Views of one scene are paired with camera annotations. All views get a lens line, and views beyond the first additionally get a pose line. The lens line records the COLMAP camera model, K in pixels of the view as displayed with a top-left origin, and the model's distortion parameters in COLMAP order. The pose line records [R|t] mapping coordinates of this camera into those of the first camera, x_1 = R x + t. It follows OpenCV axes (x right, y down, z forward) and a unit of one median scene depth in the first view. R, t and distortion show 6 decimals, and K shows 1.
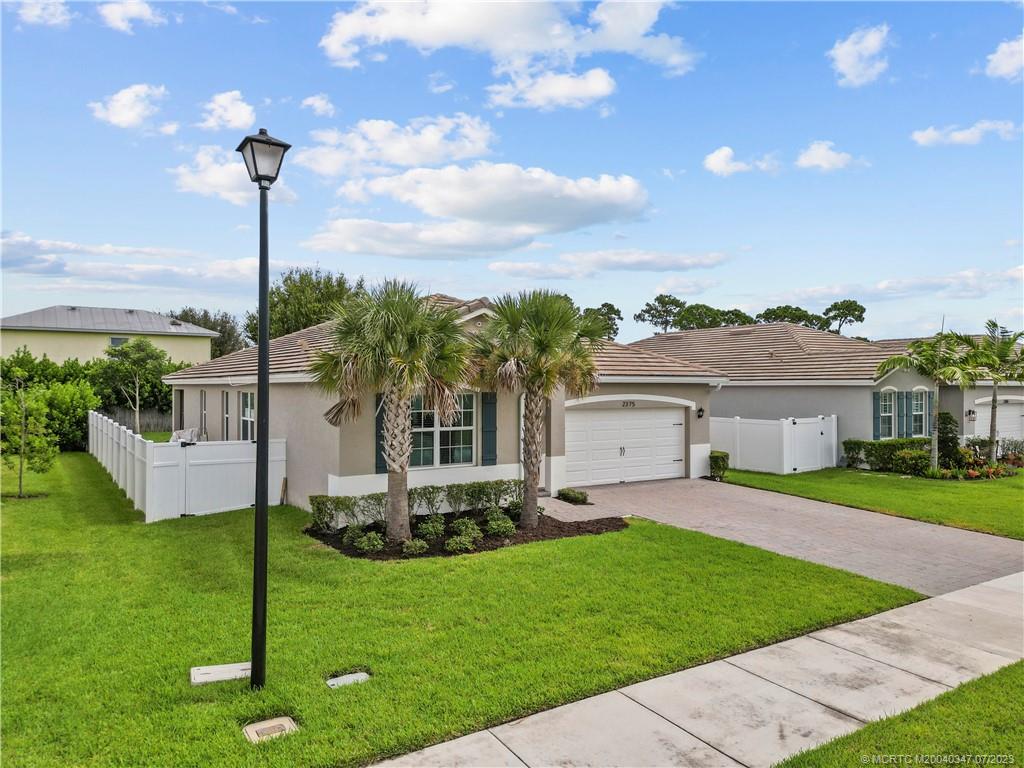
lens RADIAL K [[730.9, 0, 512.0], [0, 730.9, 382.0], [0, 0, 1]] dist [0.057083, -0.050067]
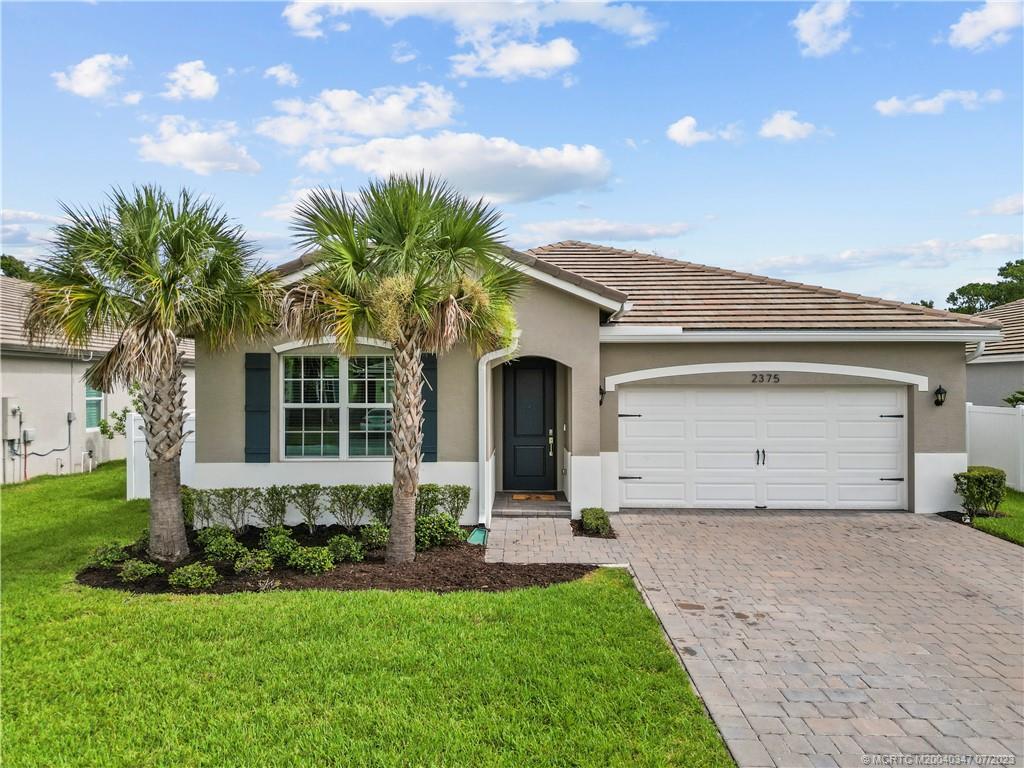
lens RADIAL K [[730.9, 0, 511.0], [0, 730.9, 381.0], [0, 0, 1]] dist [0.057083, -0.050067]
pose [[0.828541, -0.002720, -0.559922, 0.460329], [0.003777, 0.999993, 0.000730, 0.043963], [0.559916, -0.002719, 0.828545, 0.542628]]
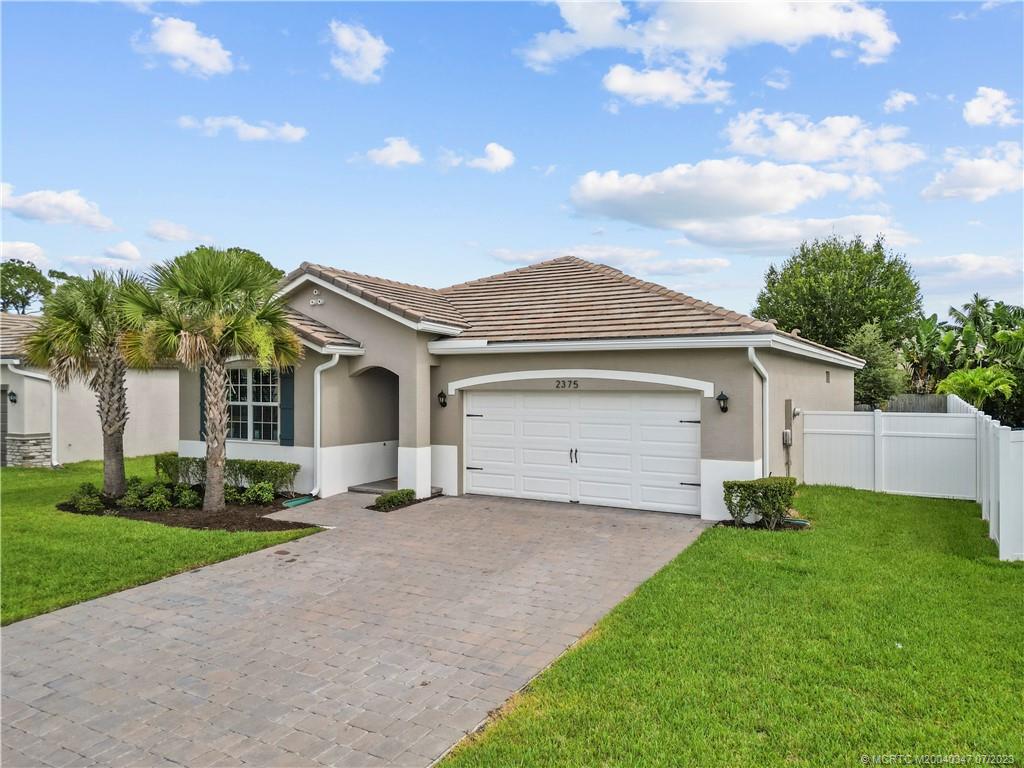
lens RADIAL K [[730.9, 0, 511.7], [0, 730.9, 385.1], [0, 0, 1]] dist [0.057083, -0.050067]
pose [[0.449834, 0.001544, -0.893111, 1.029216], [0.004284, 0.999983, 0.003887, 0.039753], [0.893102, -0.005574, 0.449820, 0.935136]]
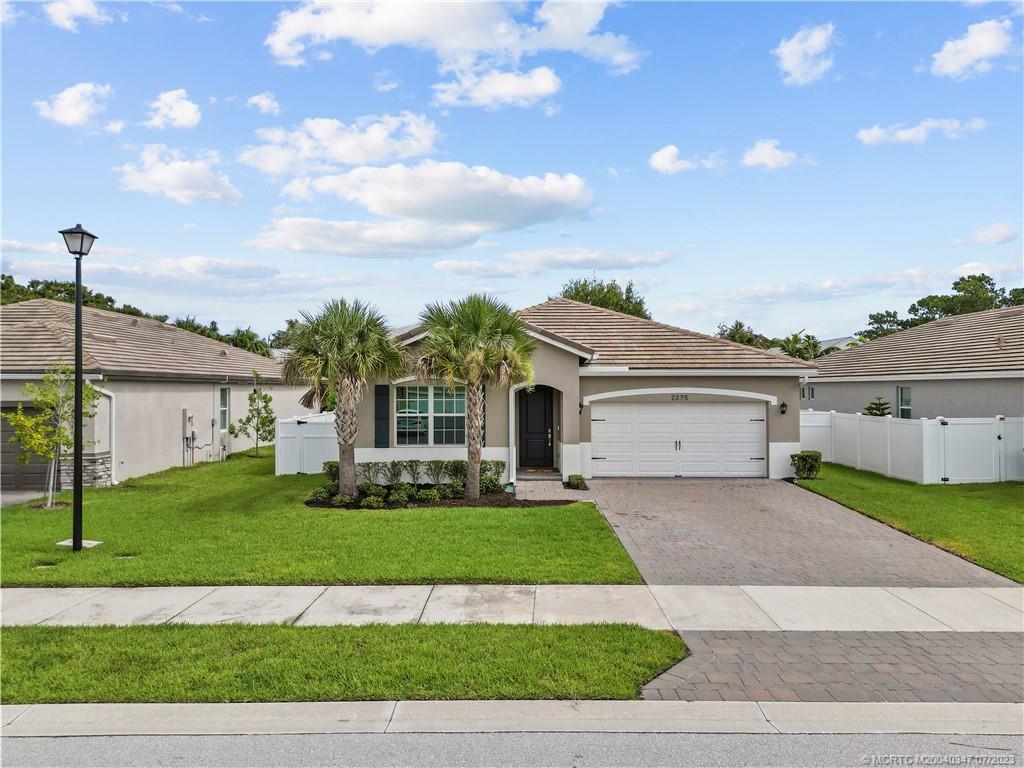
lens RADIAL K [[730.9, 0, 507.6], [0, 730.9, 383.7], [0, 0, 1]] dist [0.057083, -0.050067]
pose [[0.836080, -0.005235, -0.548583, 0.723321], [0.005483, 0.999984, -0.001185, 0.015841], [0.548581, -0.002017, 0.836095, 0.057798]]
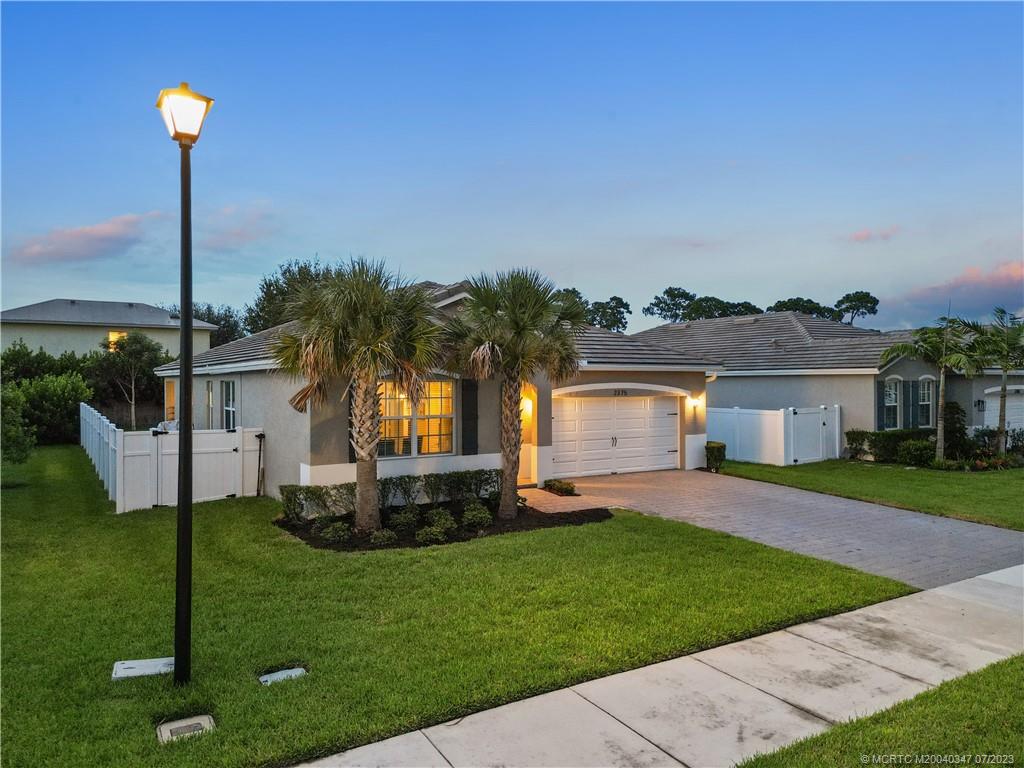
lens RADIAL K [[730.9, 0, 510.2], [0, 730.9, 387.8], [0, 0, 1]] dist [0.057083, -0.050067]
pose [[0.999816, -0.002775, -0.018958, 0.044633], [0.003028, 0.999906, 0.013344, 0.014004], [0.018919, -0.013399, 0.999731, 0.038090]]
